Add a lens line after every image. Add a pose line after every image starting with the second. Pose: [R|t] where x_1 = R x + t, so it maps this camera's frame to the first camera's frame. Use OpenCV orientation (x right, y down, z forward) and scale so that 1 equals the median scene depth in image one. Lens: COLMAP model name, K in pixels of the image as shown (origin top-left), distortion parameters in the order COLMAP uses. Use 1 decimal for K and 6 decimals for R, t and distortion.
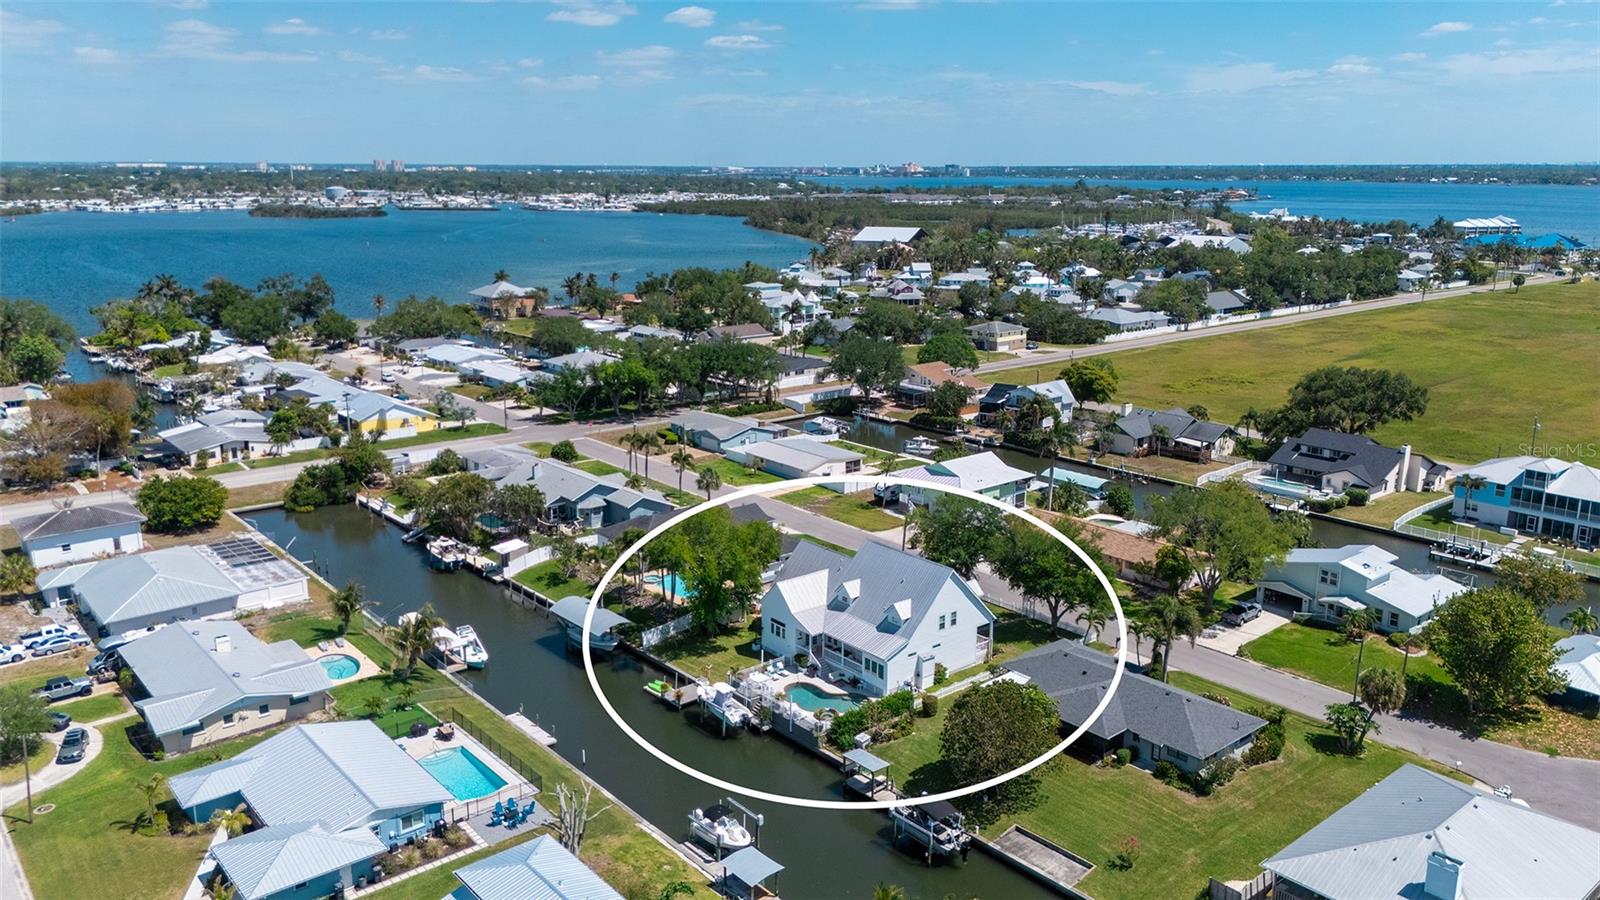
lens RADIAL K [[1194.7, 0, 800.0], [0, 1194.7, 450.0], [0, 0, 1]] dist [0.087529, -0.099070]
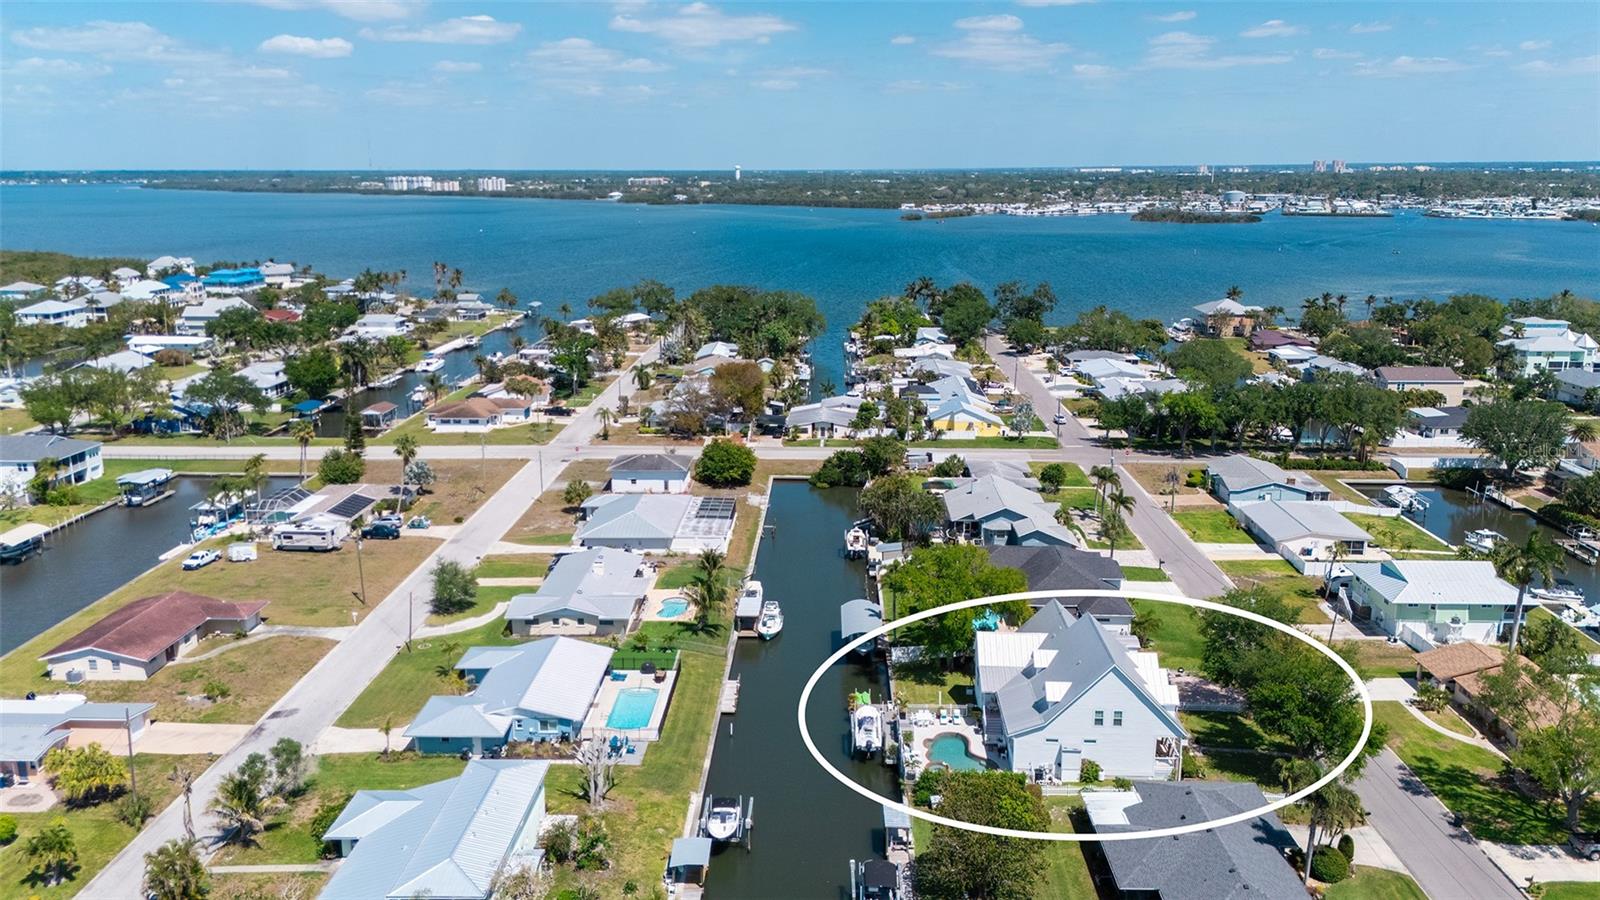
lens RADIAL K [[1196.2, 0, 800.0], [0, 1196.2, 450.0], [0, 0, 1]] dist [0.104430, -0.117986]
pose [[0.737505, 0.149770, -0.658525, 0.304386], [-0.150124, 0.987059, 0.056360, -0.043011], [0.658444, 0.057295, 0.750446, 0.087724]]
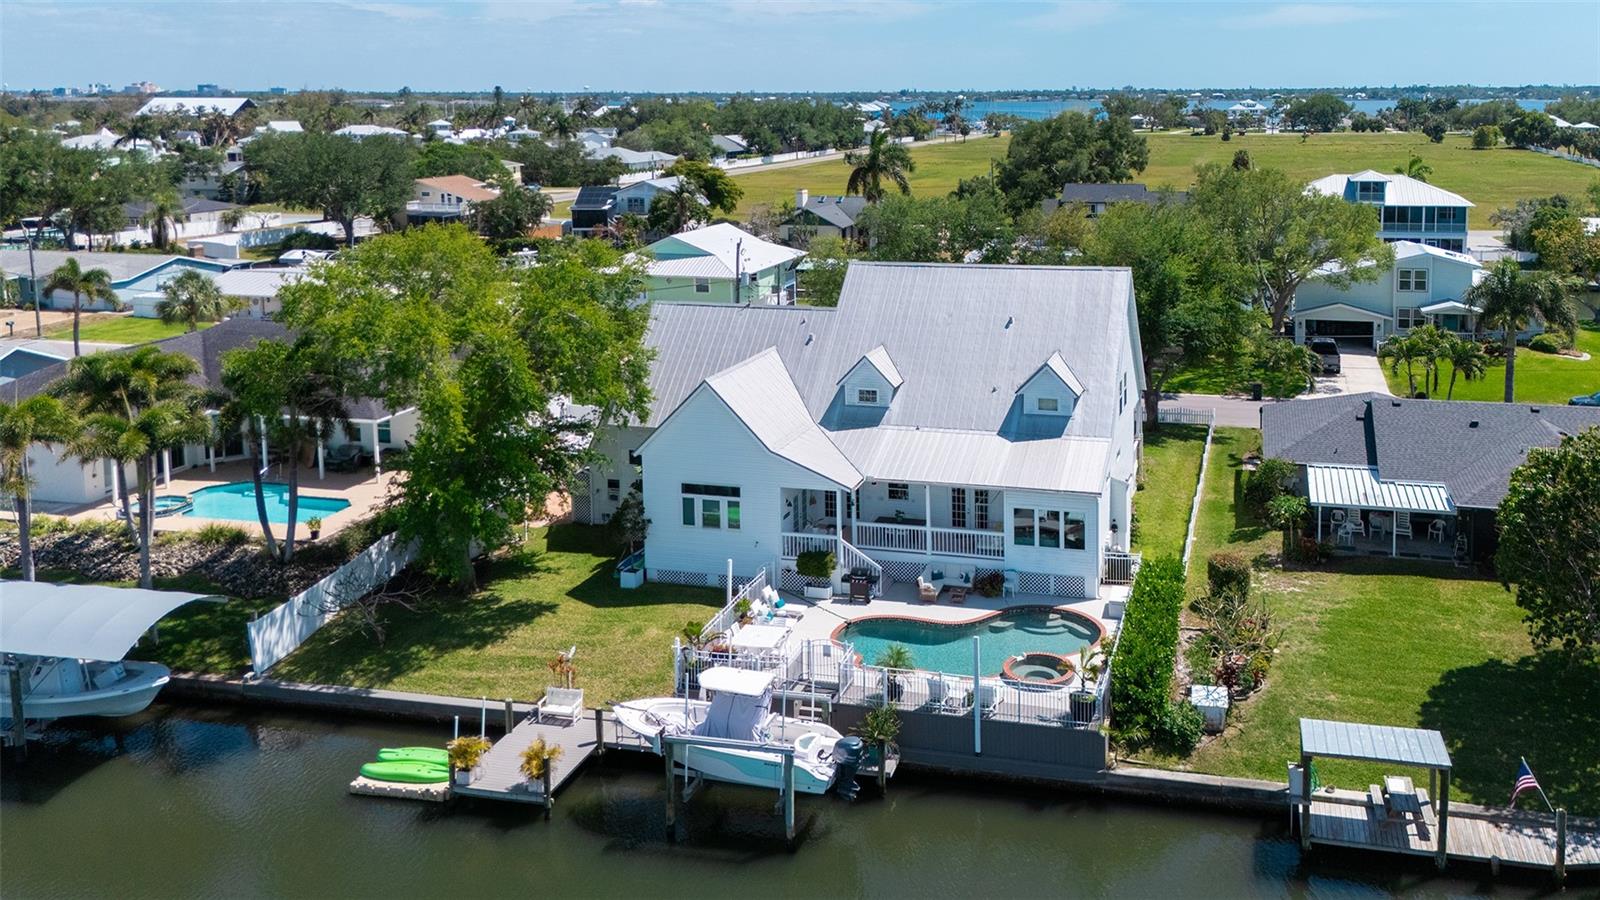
lens RADIAL K [[1316.5, 0, 950.3], [0, 1316.5, 271.1], [0, 0, 1]] dist [0.030976, 0.011223]
pose [[0.801766, -0.088606, 0.591033, -0.115350], [0.150550, 0.987000, -0.056261, 0.068451], [-0.578364, 0.134088, 0.804683, 0.381271]]
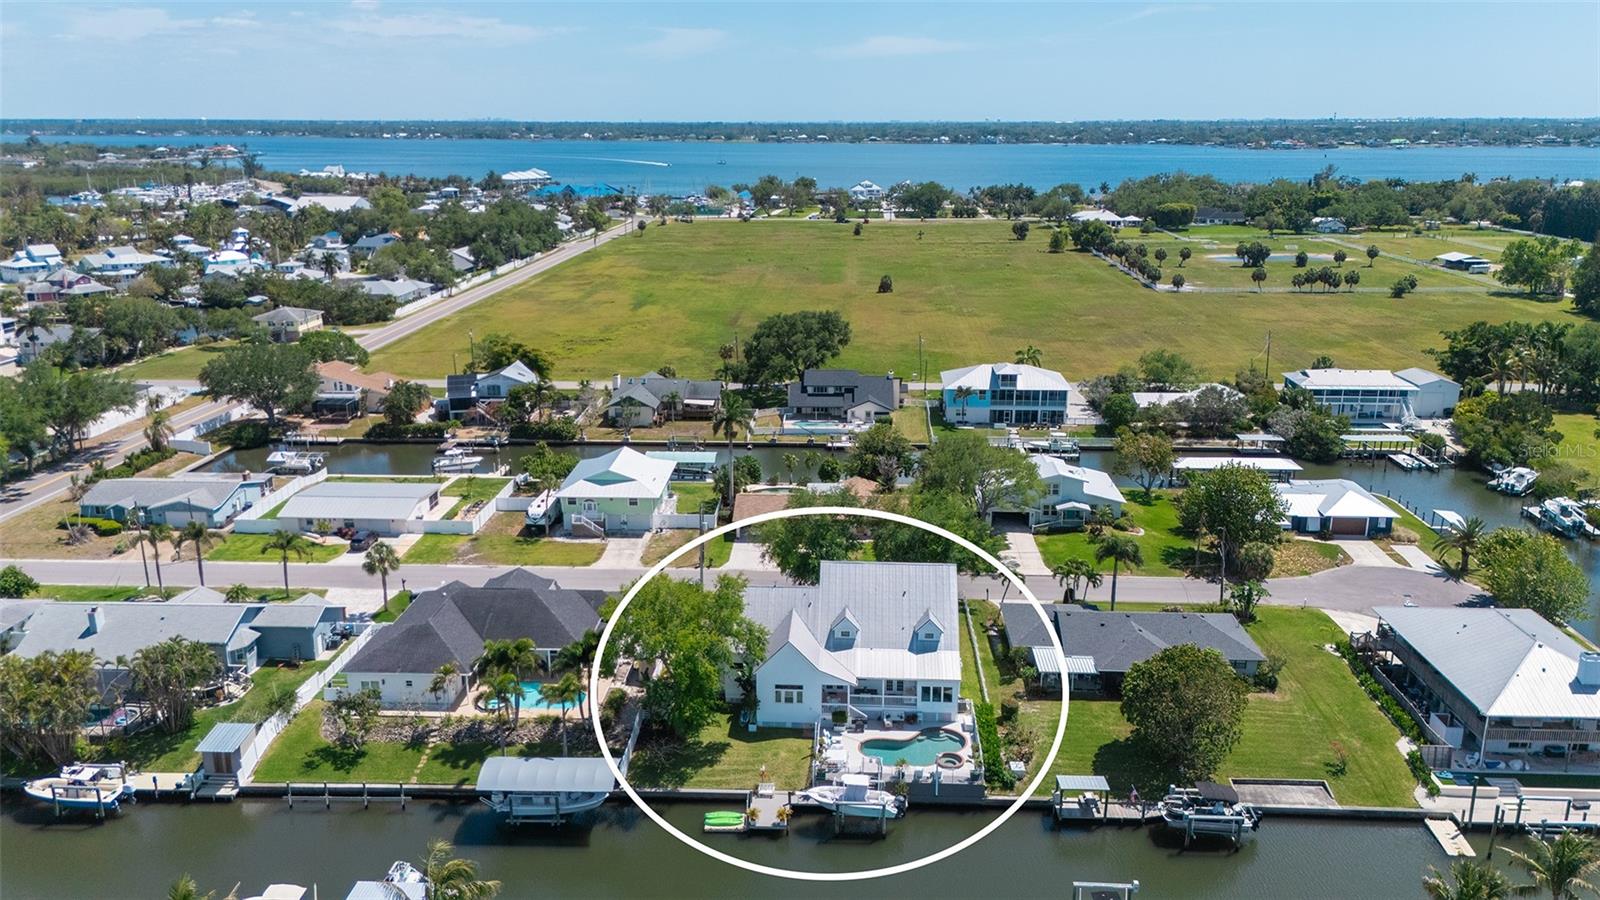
lens RADIAL K [[1194.7, 0, 800.0], [0, 1194.7, 450.0], [0, 0, 1]] dist [0.087529, -0.099070]
pose [[0.676482, -0.198062, 0.709326, -0.342491], [0.173242, 0.978926, 0.108122, -0.062012], [-0.715793, 0.049742, 0.696538, 0.251561]]
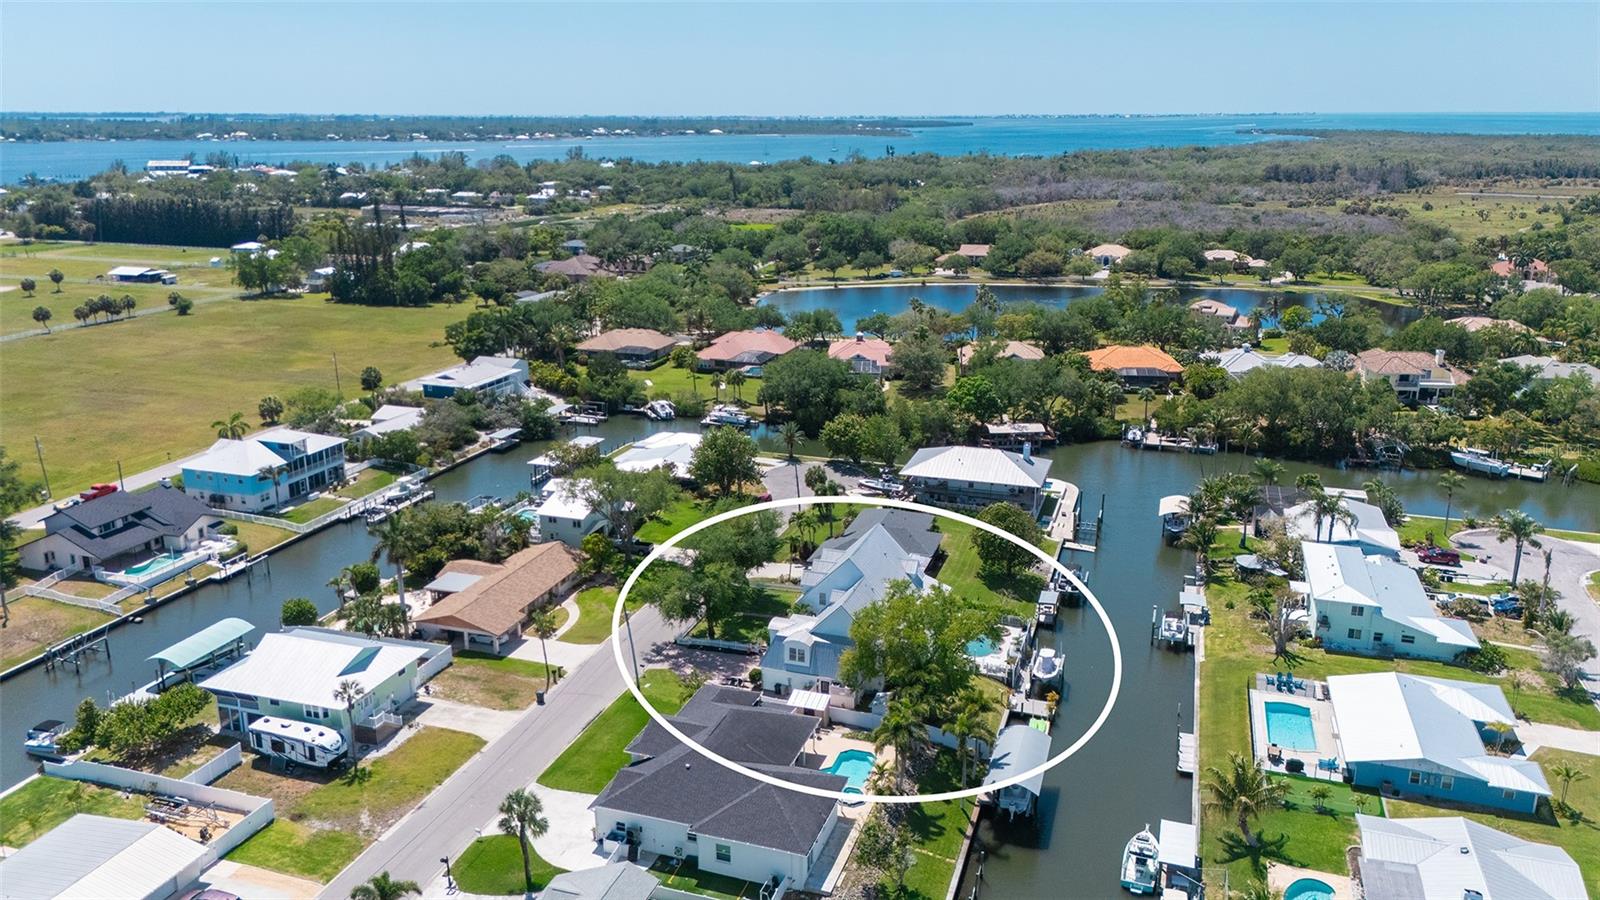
lens RADIAL K [[1194.7, 0, 800.0], [0, 1194.7, 450.0], [0, 0, 1]] dist [0.087529, -0.099070]
pose [[-0.520441, -0.234423, 0.821089, -0.467924], [0.200504, 0.901144, 0.384366, -0.258886], [-0.830024, 0.364671, -0.421990, 0.894093]]
